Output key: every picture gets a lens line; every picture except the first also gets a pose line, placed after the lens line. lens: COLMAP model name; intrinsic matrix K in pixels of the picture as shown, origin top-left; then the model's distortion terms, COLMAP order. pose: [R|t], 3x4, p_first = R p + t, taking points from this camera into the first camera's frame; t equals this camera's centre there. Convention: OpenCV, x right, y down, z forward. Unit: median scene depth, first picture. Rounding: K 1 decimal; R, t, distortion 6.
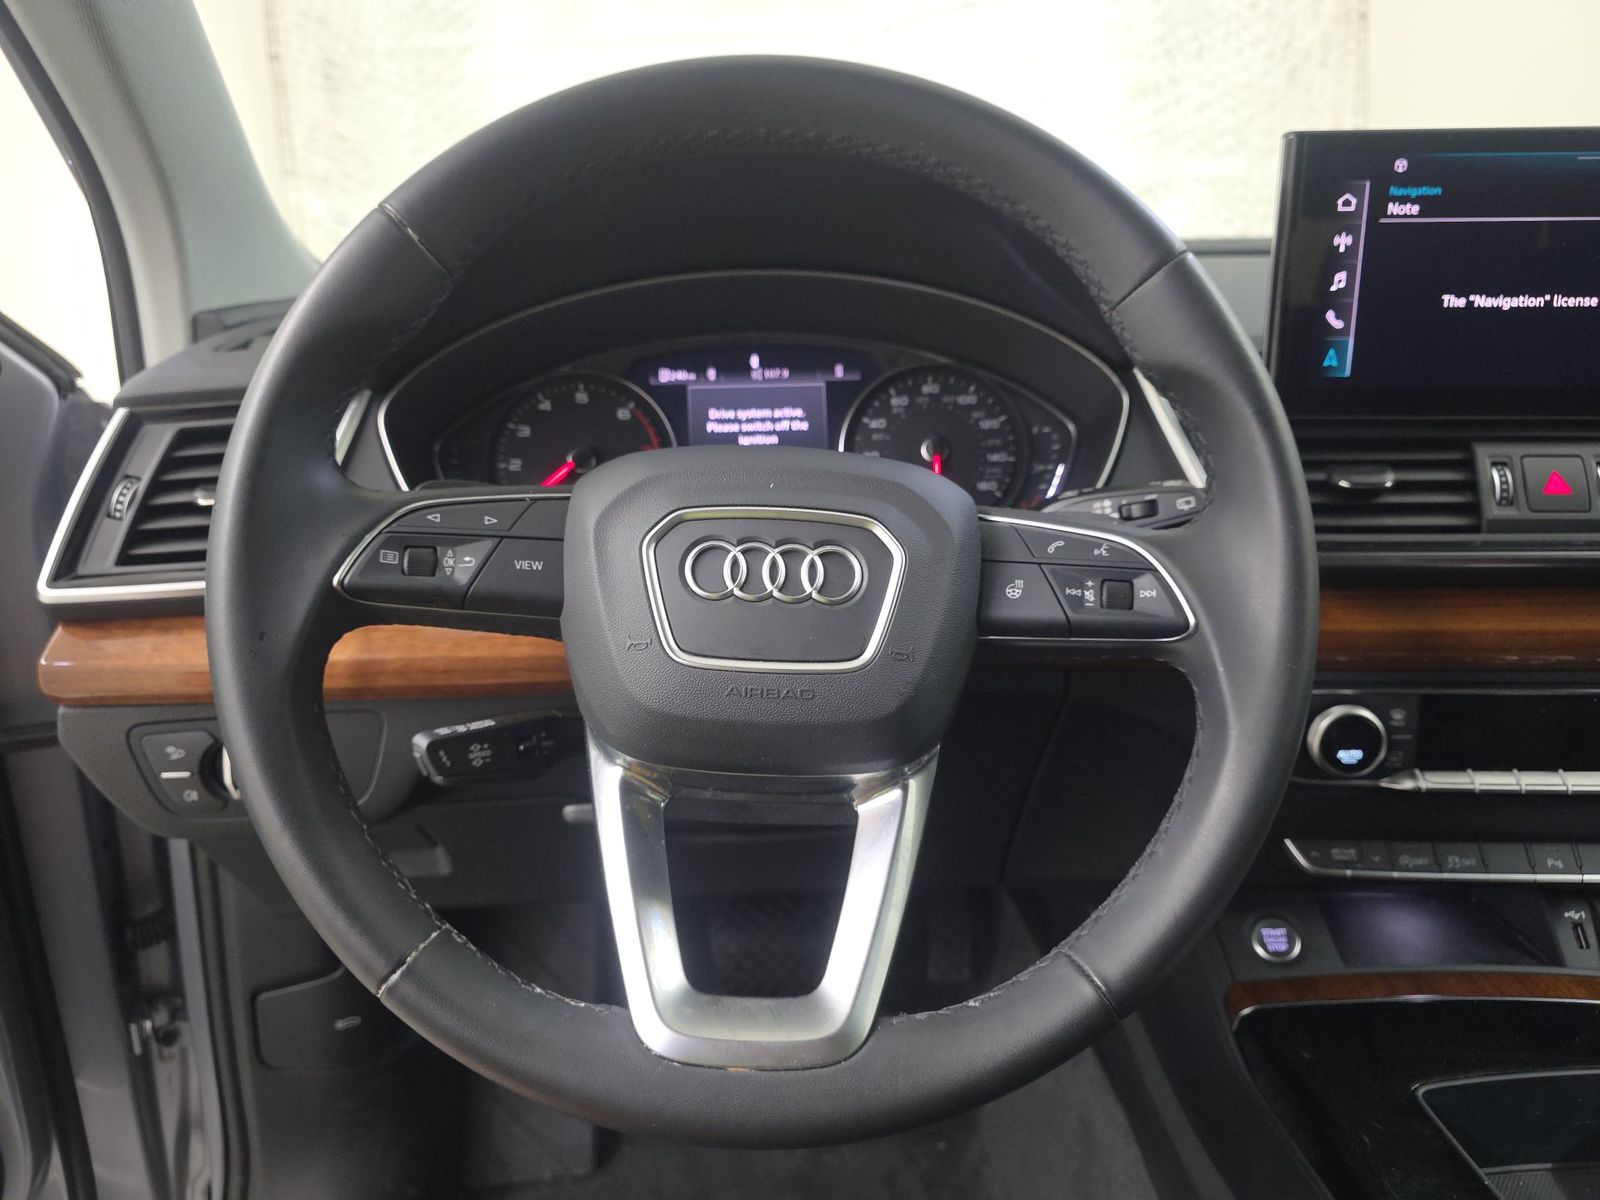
lens RADIAL K [[1080.7, 0, 816.3], [0, 1080.7, 599.9], [0, 0, 1]] dist [0.024116, -0.022528]
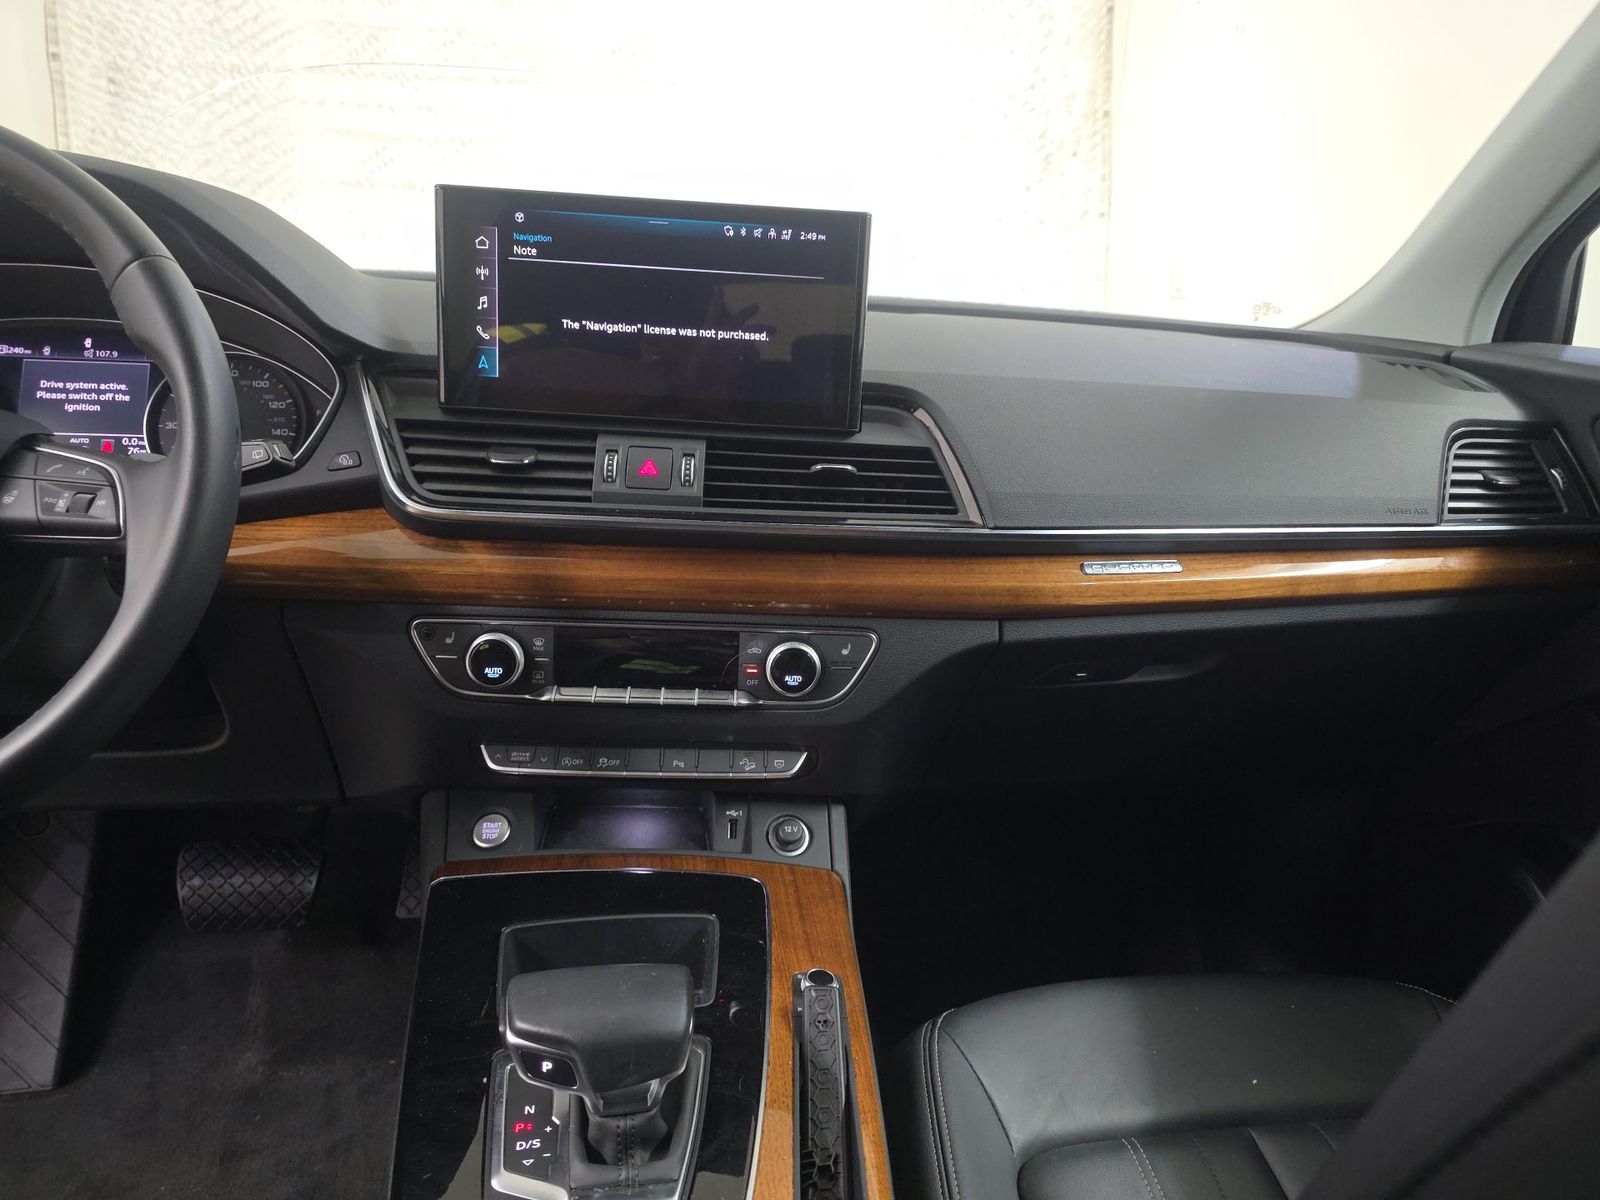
lens RADIAL K [[1054.4, 0, 800.3], [0, 1054.4, 622.3], [0, 0, 1]] dist [0.003929, -0.006262]
pose [[0.992965, 0.036899, 0.112511, 0.721964], [-0.035492, 0.999265, -0.014487, 0.091880], [-0.112963, 0.010392, 0.993545, -0.287447]]
